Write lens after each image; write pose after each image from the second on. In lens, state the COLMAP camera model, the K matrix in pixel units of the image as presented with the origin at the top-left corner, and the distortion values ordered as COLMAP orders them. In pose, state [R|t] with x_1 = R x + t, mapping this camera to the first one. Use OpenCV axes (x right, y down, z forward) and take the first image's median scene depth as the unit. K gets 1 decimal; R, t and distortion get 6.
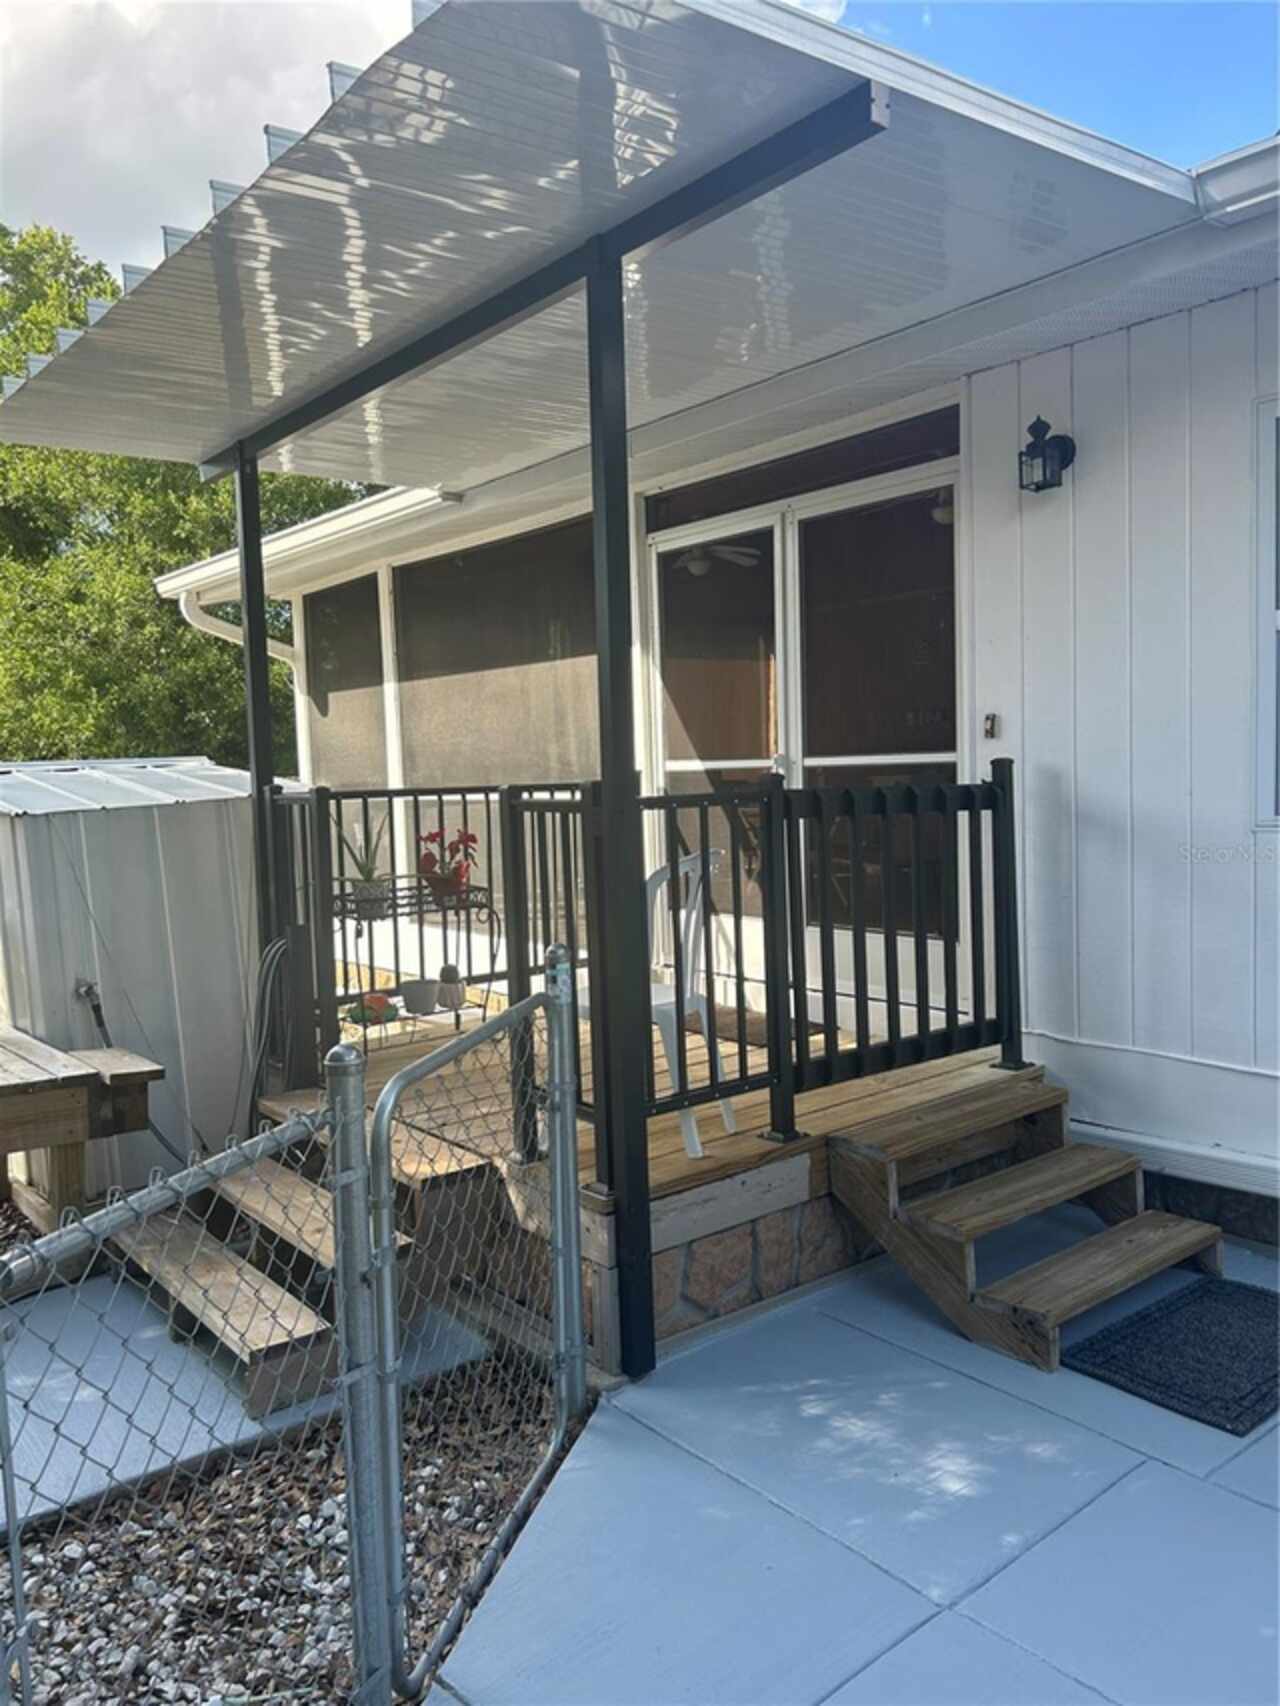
lens RADIAL K [[1272.9, 0, 640.0], [0, 1272.9, 853.0], [0, 0, 1]] dist [0.002185, 0.000283]
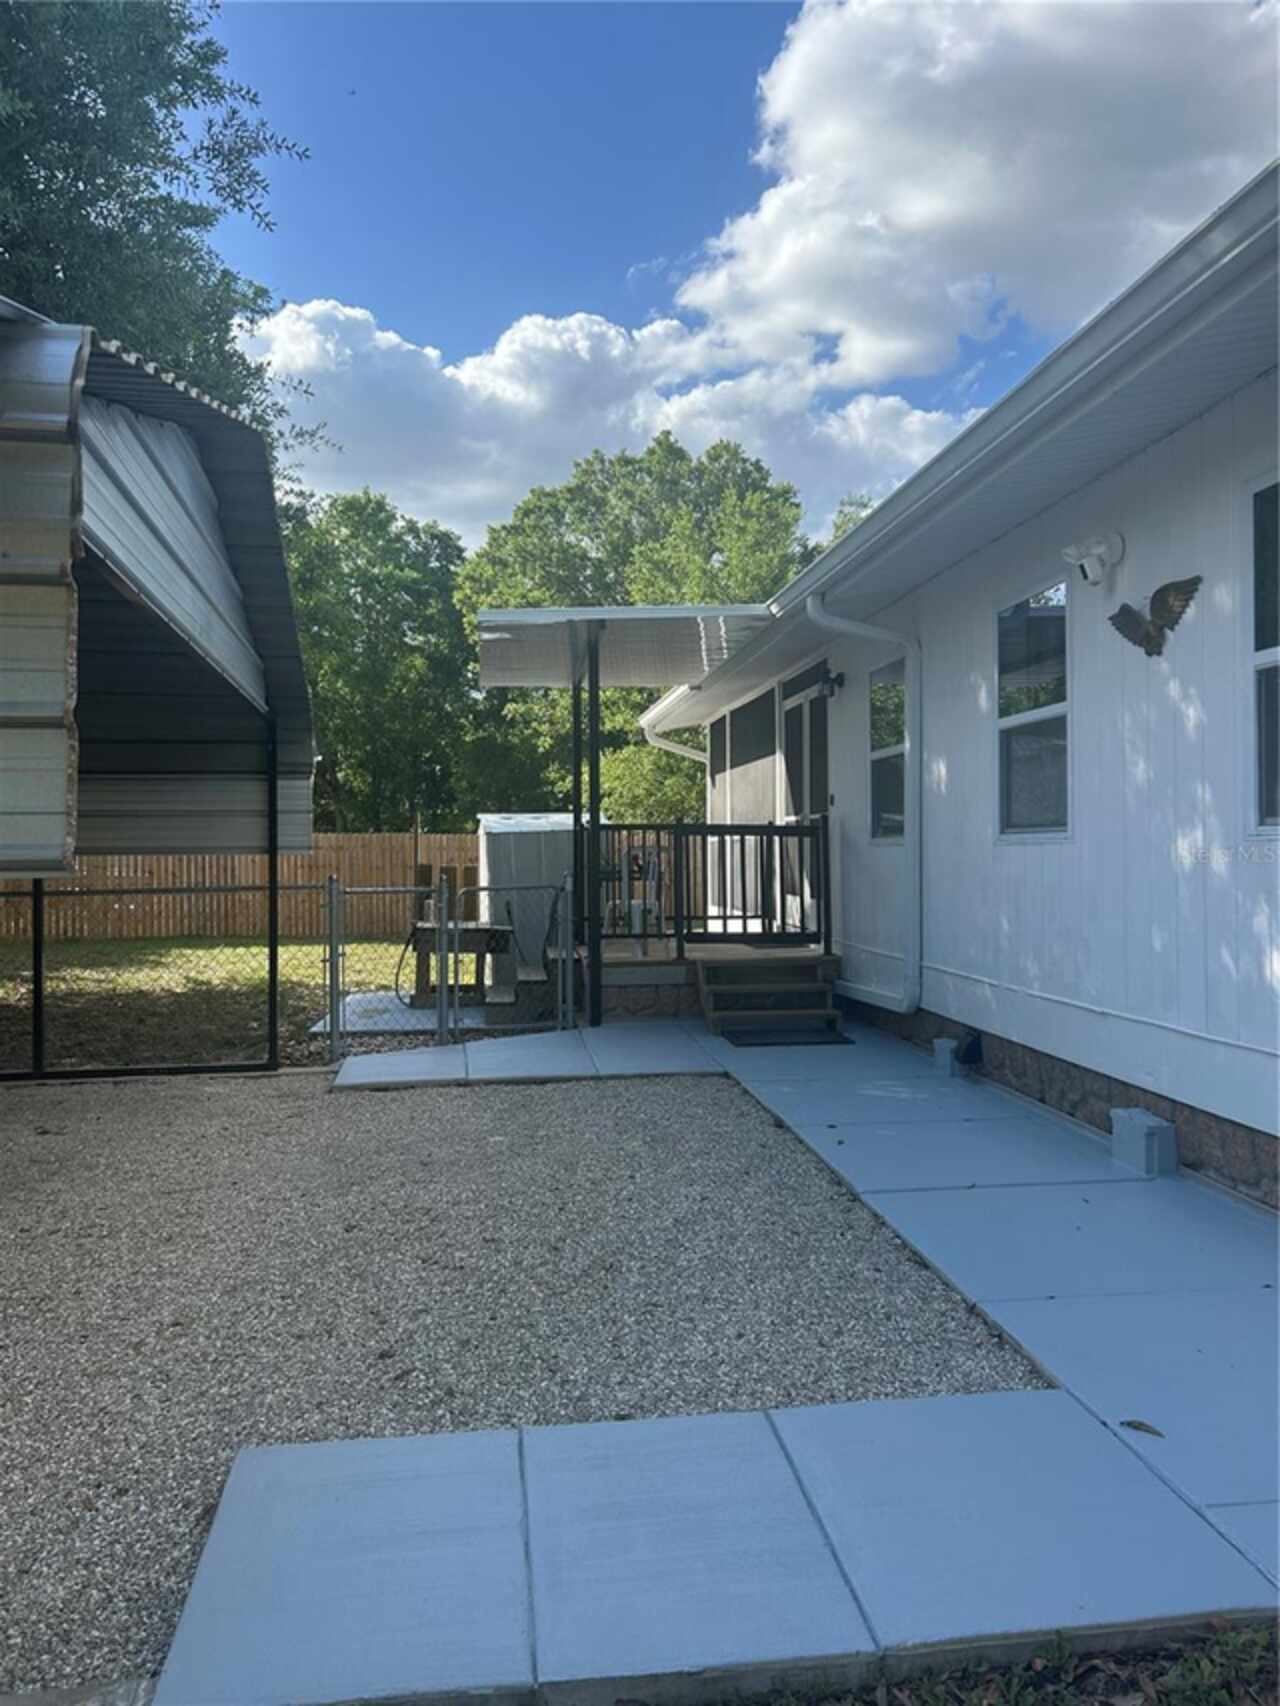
lens RADIAL K [[1272.9, 0, 640.0], [0, 1272.9, 853.0], [0, 0, 1]] dist [0.002185, 0.000283]
pose [[0.832001, 0.016659, -0.554523, 0.936358], [-0.038835, 0.998846, -0.028260, 0.050823], [0.553413, 0.045047, 0.831688, -0.768437]]
